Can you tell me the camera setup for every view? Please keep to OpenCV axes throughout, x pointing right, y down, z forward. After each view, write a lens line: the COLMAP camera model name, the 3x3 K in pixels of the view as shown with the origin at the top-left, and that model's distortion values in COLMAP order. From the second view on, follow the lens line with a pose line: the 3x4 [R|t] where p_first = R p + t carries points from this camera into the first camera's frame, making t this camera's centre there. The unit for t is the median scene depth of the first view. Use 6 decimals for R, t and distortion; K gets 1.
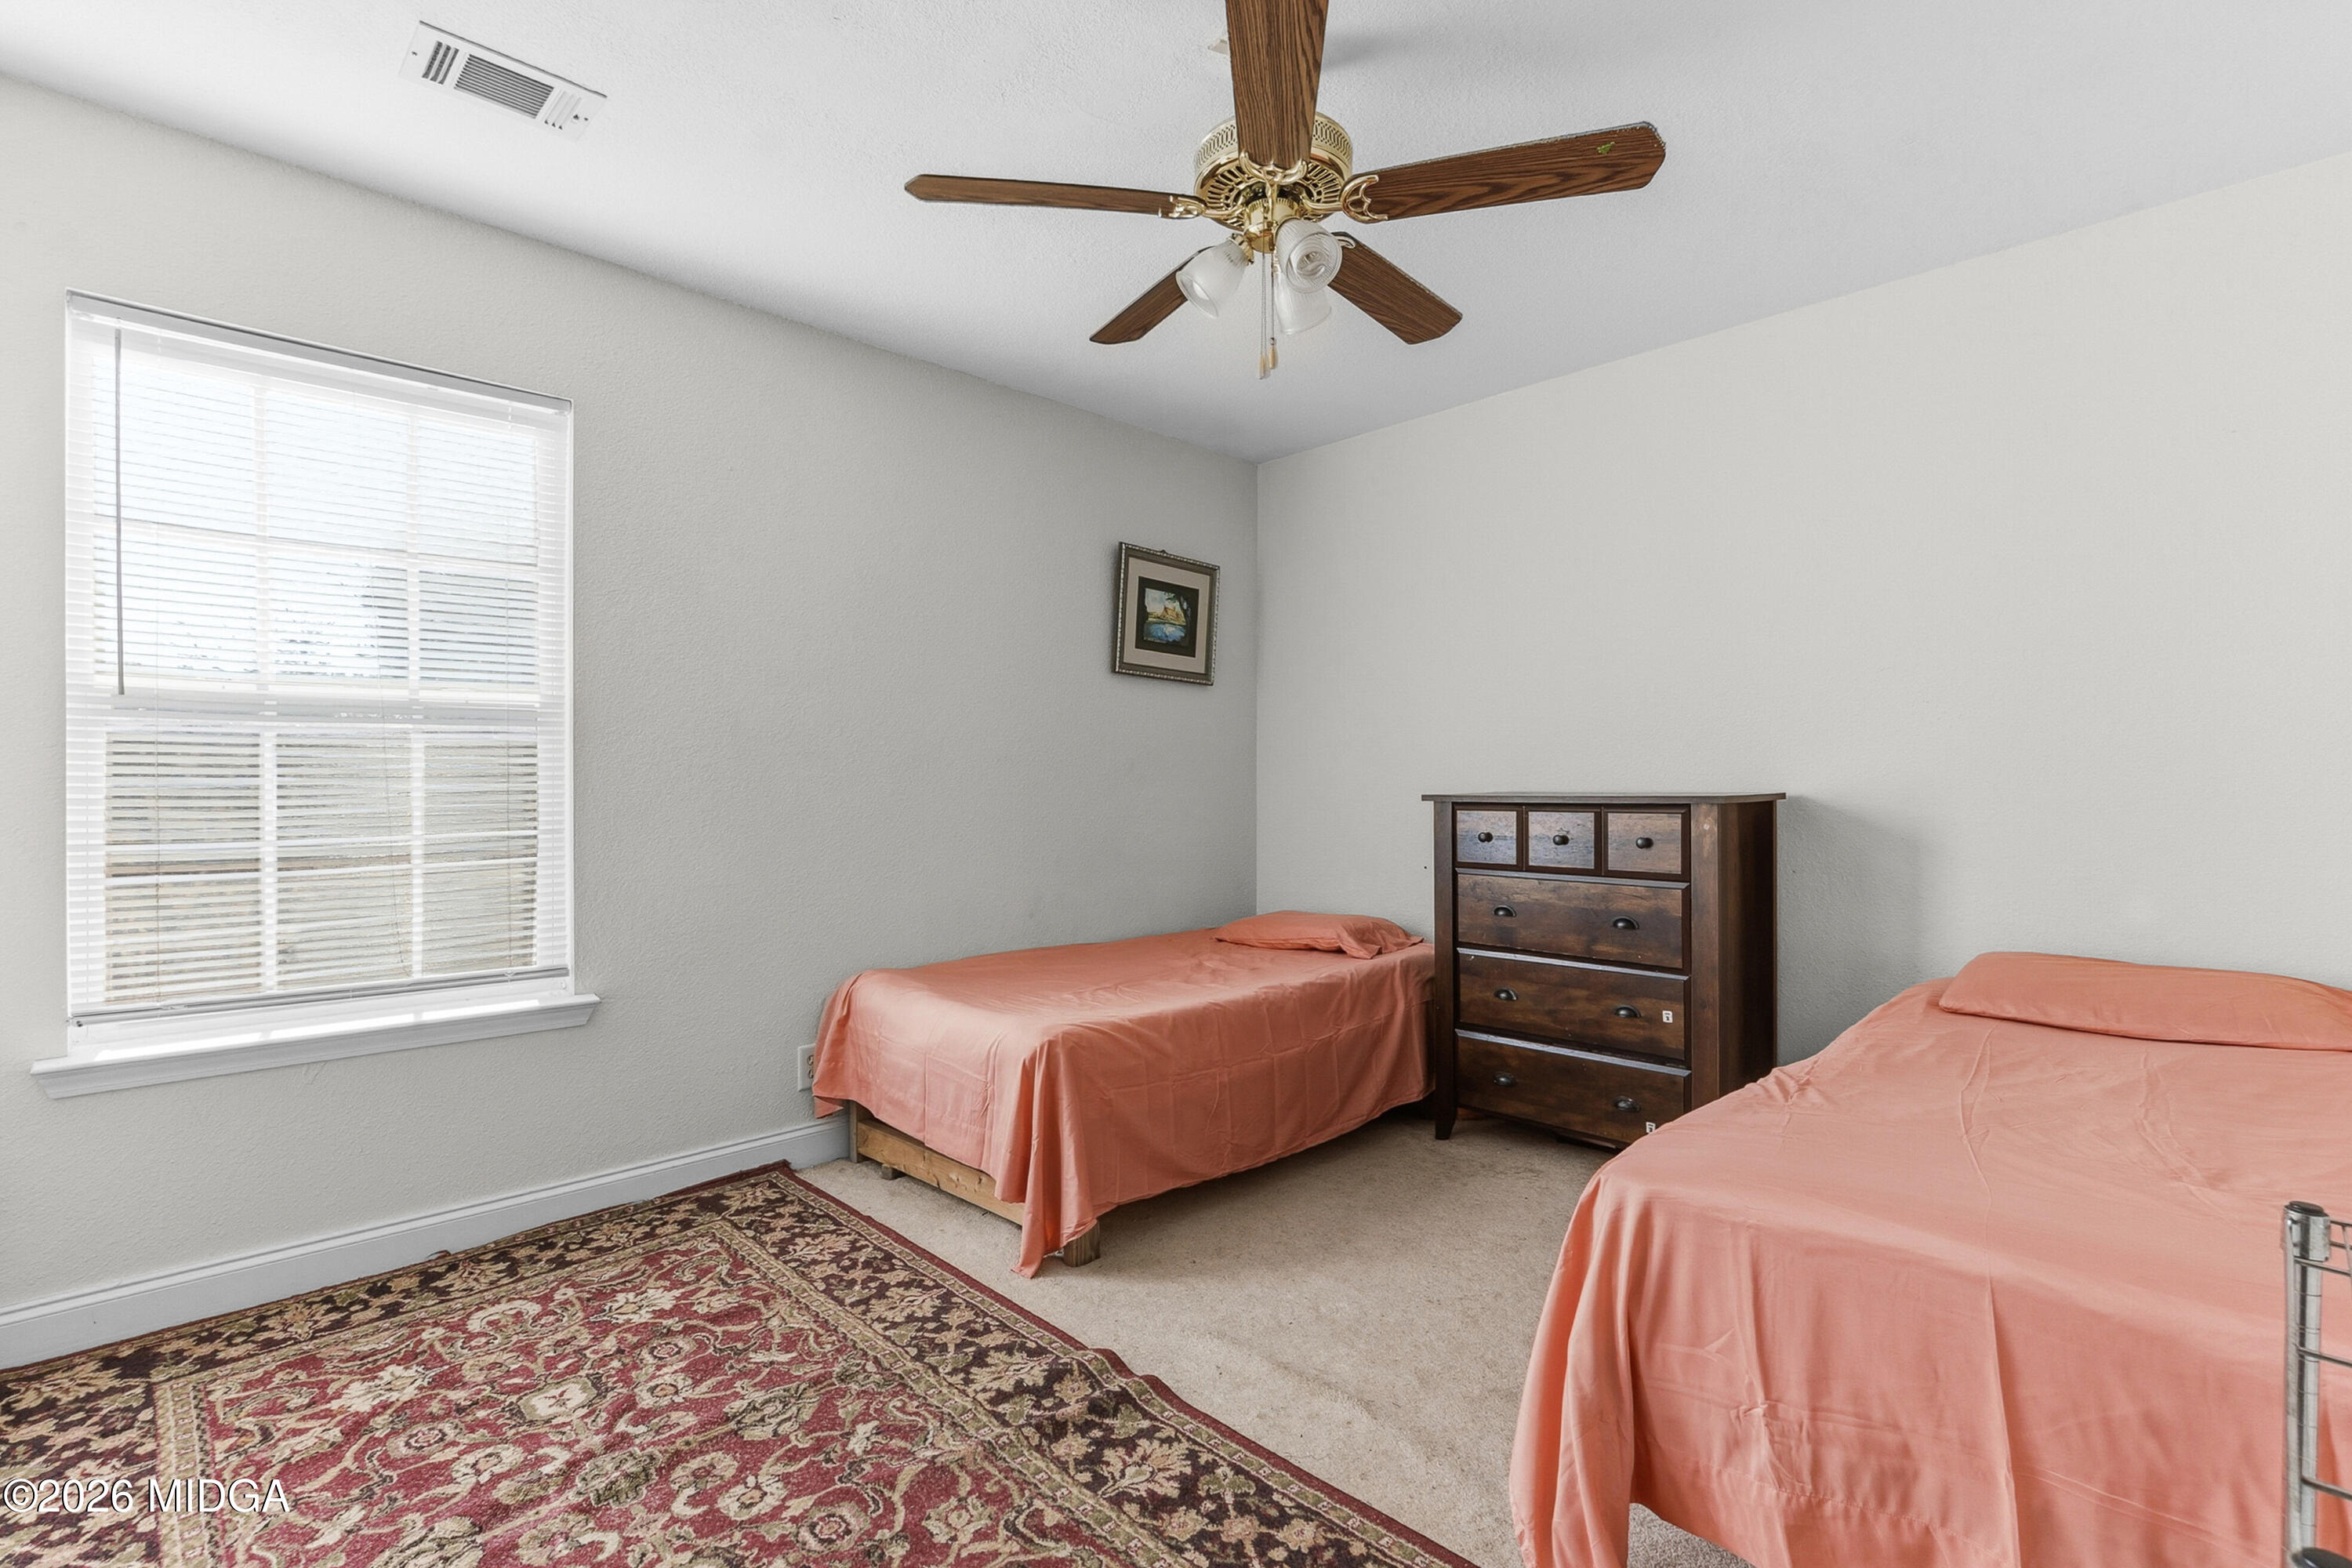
lens RADIAL K [[1076.4, 0, 1187.1], [0, 1076.4, 797.7], [0, 0, 1]] dist [0.000456, 0.001829]
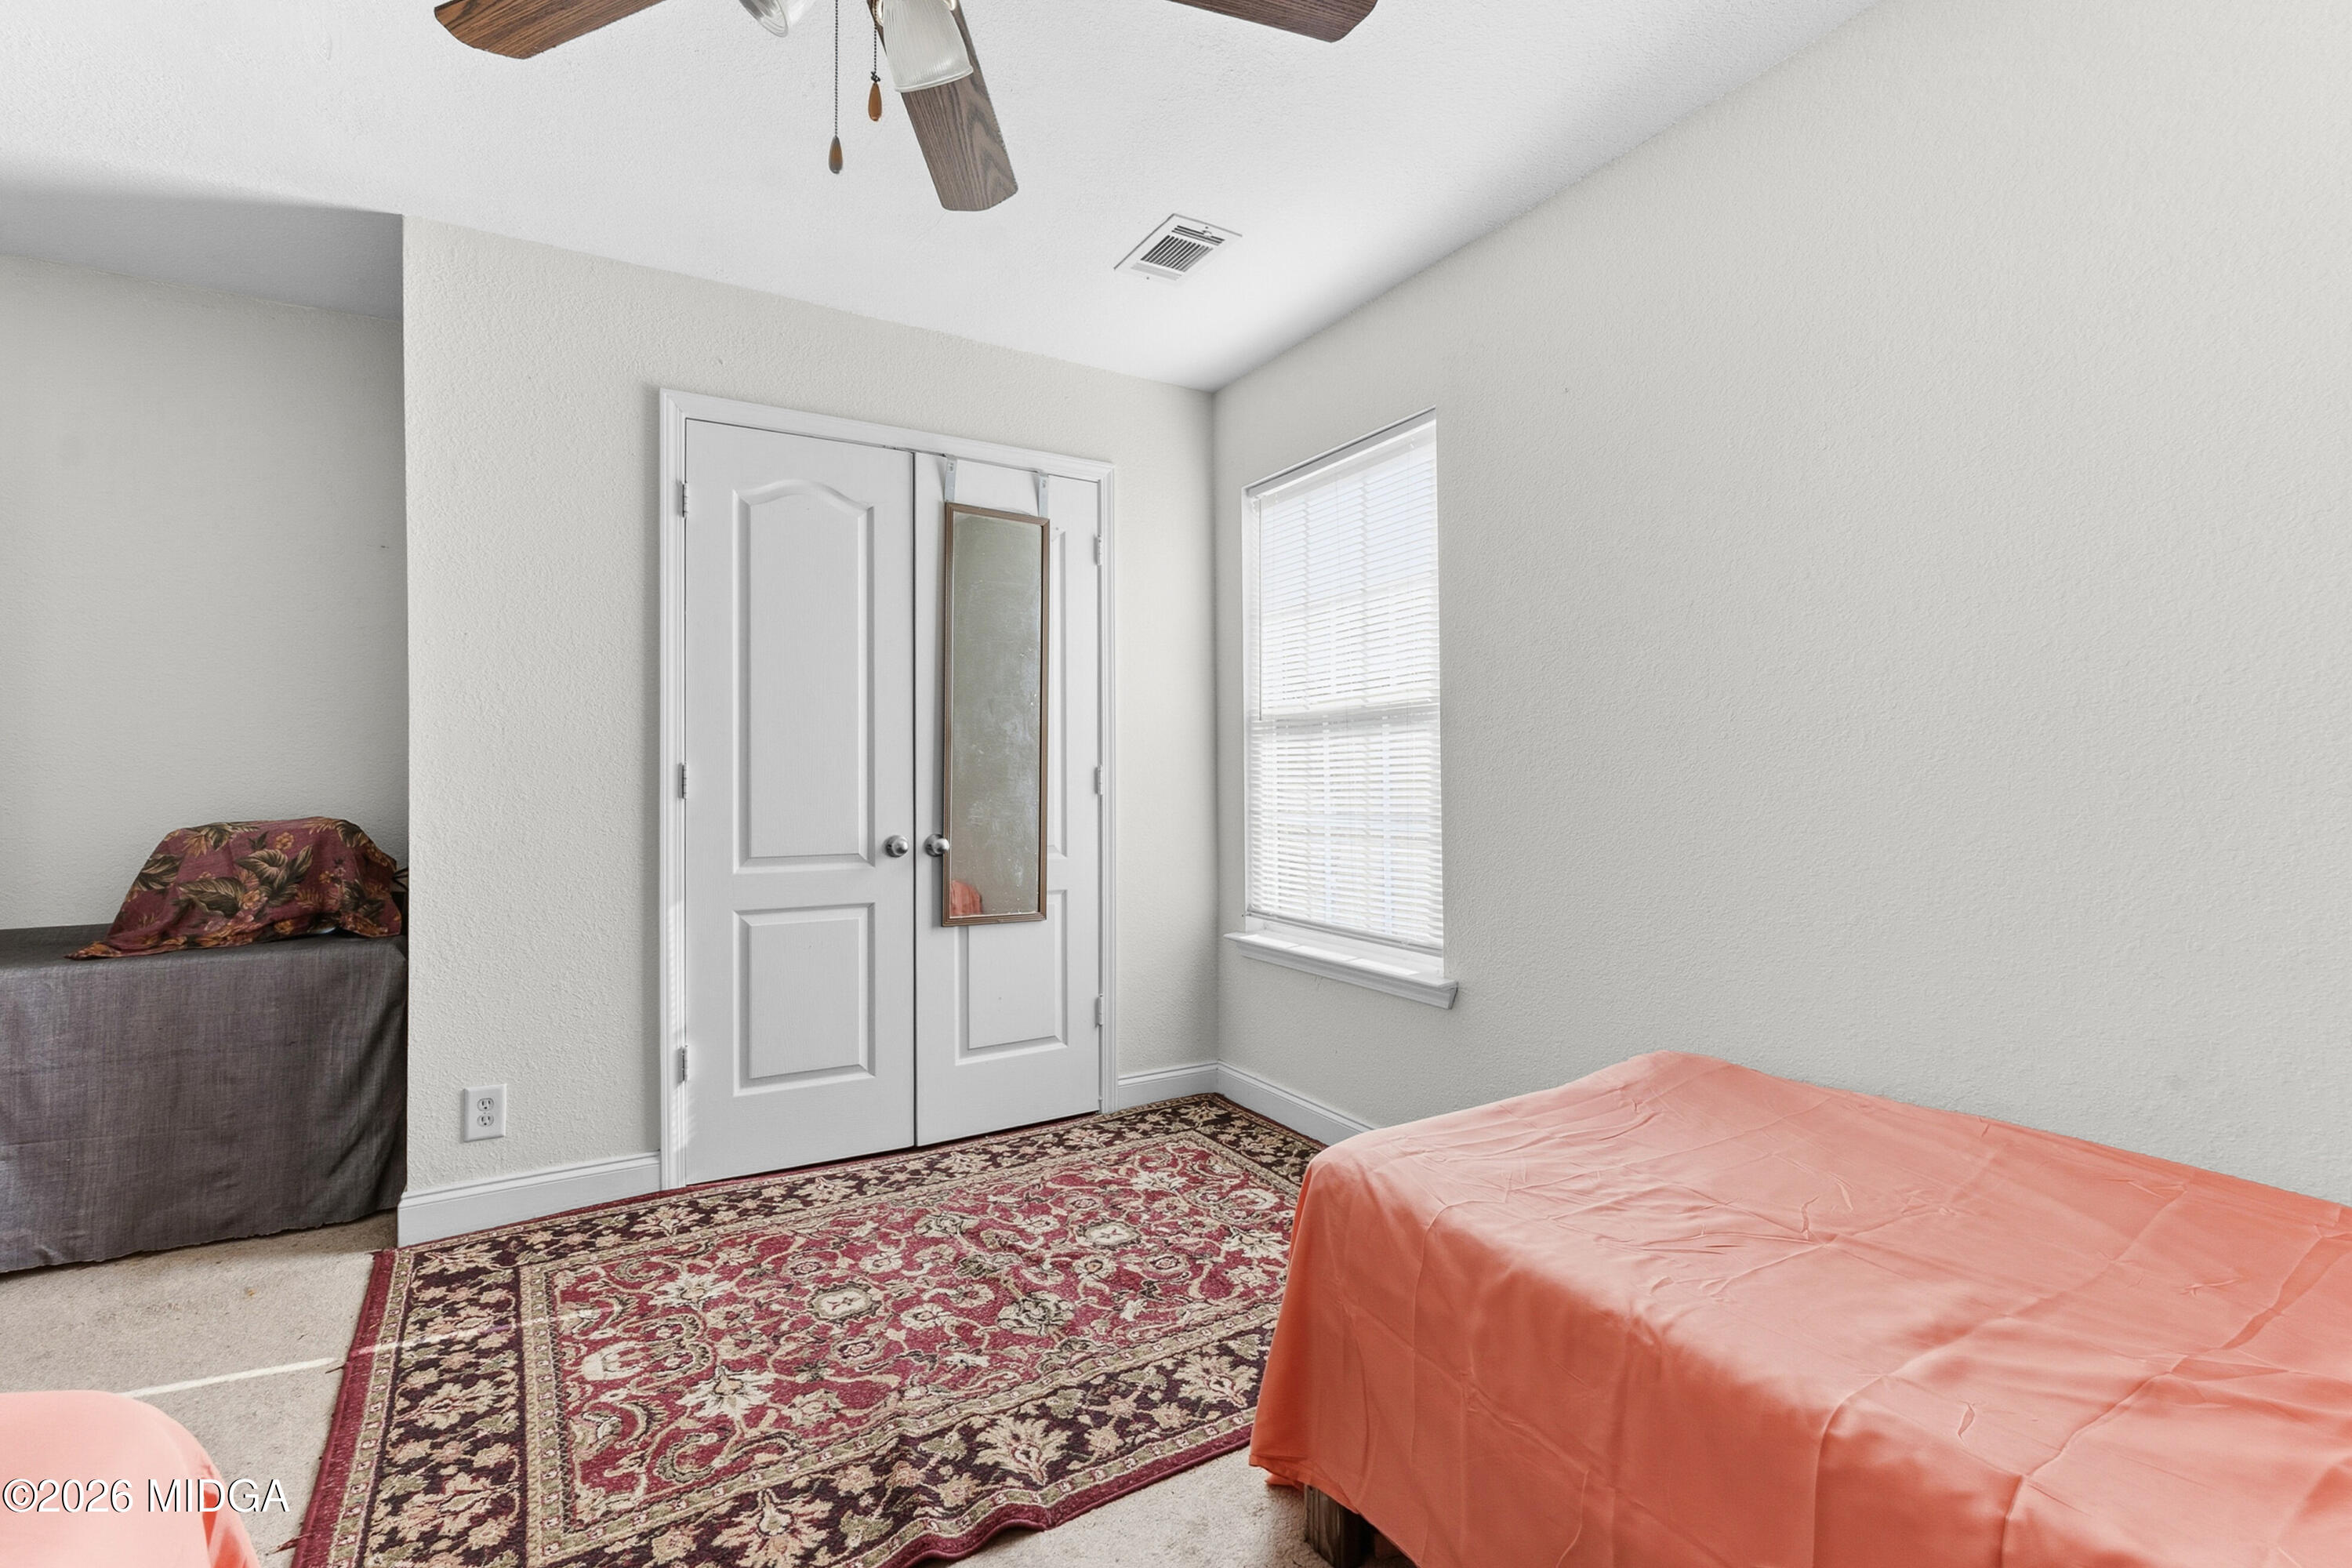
lens RADIAL K [[1076.4, 0, 1187.1], [0, 1076.4, 797.7], [0, 0, 1]] dist [0.000456, 0.001829]
pose [[-0.259264, 0.021563, -0.965566, 0.659919], [-0.000722, 0.999746, 0.022521, -0.017164], [0.965806, 0.006536, -0.259183, 1.396957]]
